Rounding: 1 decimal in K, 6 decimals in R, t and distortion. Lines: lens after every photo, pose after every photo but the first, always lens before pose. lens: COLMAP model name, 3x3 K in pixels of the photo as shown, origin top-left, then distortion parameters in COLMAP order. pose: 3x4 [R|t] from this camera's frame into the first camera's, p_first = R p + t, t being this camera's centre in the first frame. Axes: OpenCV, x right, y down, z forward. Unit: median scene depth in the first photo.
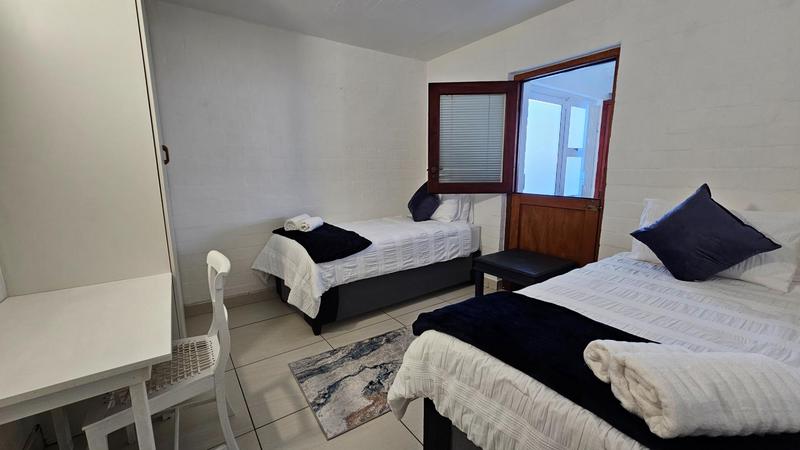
lens RADIAL K [[323.5, 0, 400.7], [0, 323.5, 227.3], [0, 0, 1]] dist [-0.000056, -0.000173]
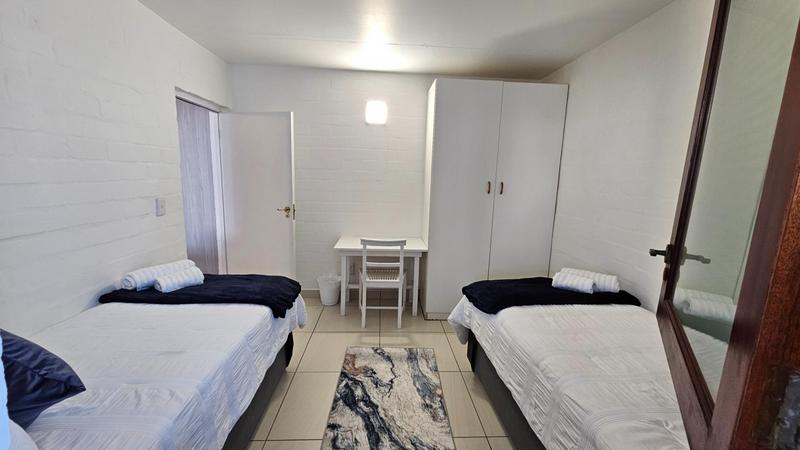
lens RADIAL K [[323.5, 0, 400.7], [0, 323.5, 227.3], [0, 0, 1]] dist [-0.000056, -0.000173]
pose [[-0.526033, 0.125491, -0.841155, 0.793403], [-0.181247, 0.949790, 0.255045, -0.365773], [0.830927, 0.286618, -0.476876, 1.452590]]
